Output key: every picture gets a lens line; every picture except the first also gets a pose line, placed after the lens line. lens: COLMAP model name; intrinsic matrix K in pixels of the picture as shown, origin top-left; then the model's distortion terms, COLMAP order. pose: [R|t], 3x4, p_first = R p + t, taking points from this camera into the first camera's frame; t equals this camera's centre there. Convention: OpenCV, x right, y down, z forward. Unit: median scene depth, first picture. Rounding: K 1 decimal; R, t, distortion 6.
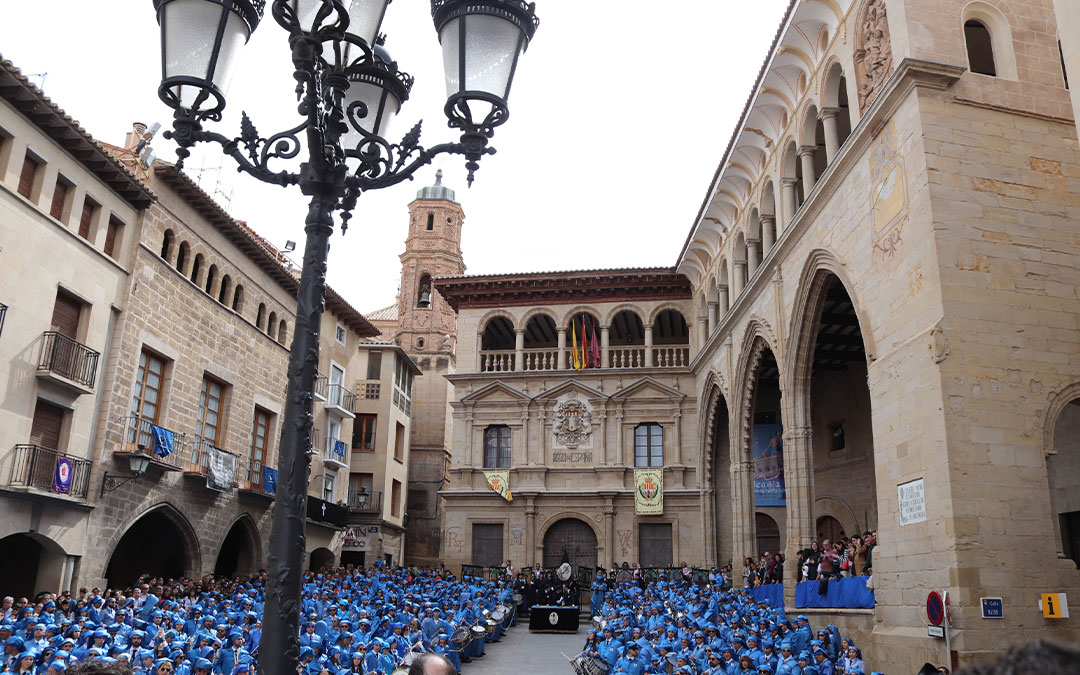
lens RADIAL K [[878.6, 0, 540.0], [0, 878.6, 337.5], [0, 0, 1]] dist [-0.173361, 0.164958]
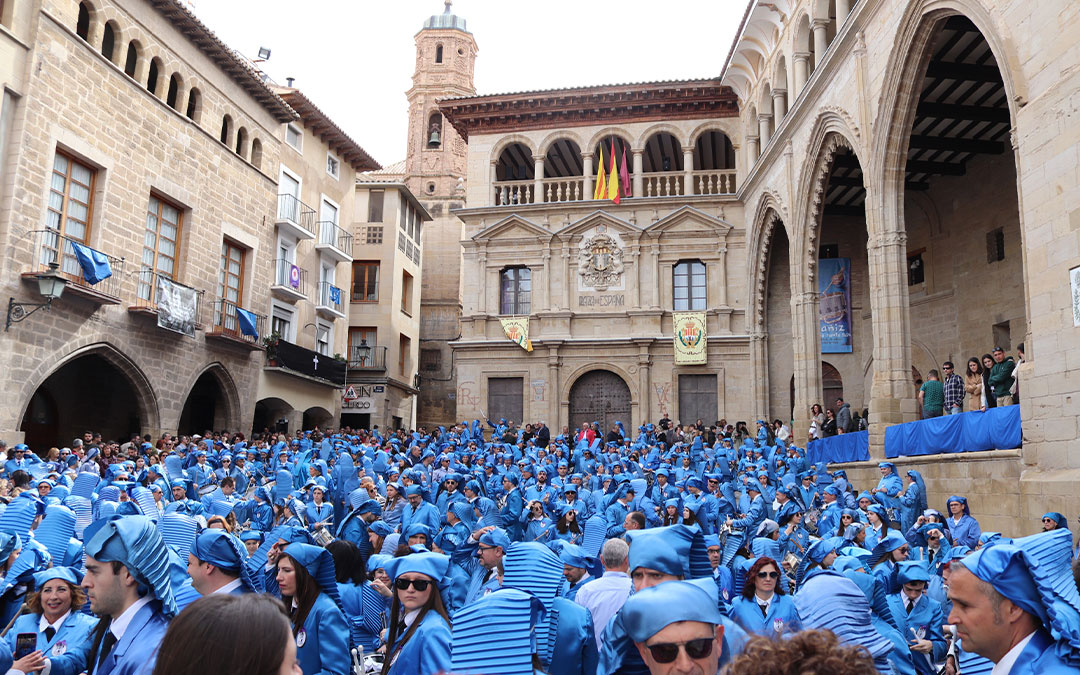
lens RADIAL K [[878.6, 0, 540.0], [0, 878.6, 337.5], [0, 0, 1]] dist [-0.173361, 0.164958]
pose [[0.999357, -0.012125, -0.033754, 0.005208], [0.016521, 0.990959, 0.133146, 0.057485], [0.031834, -0.133618, 0.990522, 0.134339]]
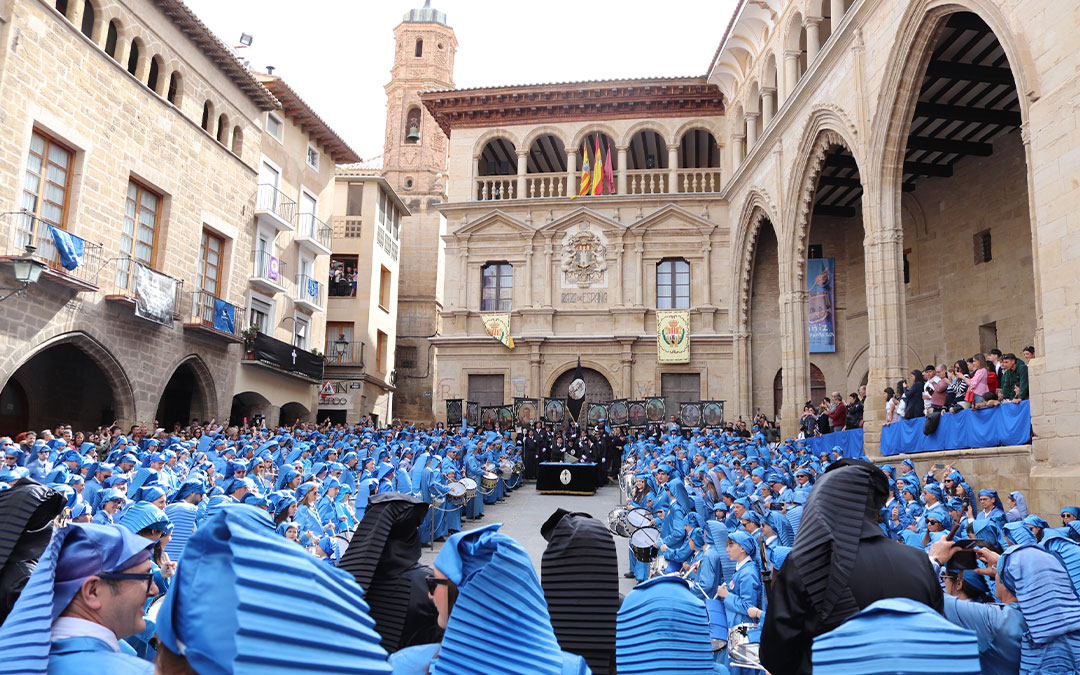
lens RADIAL K [[878.6, 0, 540.0], [0, 878.6, 337.5], [0, 0, 1]] dist [-0.173361, 0.164958]
pose [[0.999987, 0.000148, 0.005063, -0.010849], [-0.000813, 0.991303, 0.131595, 0.063375], [-0.005000, -0.131597, 0.991291, 0.143461]]
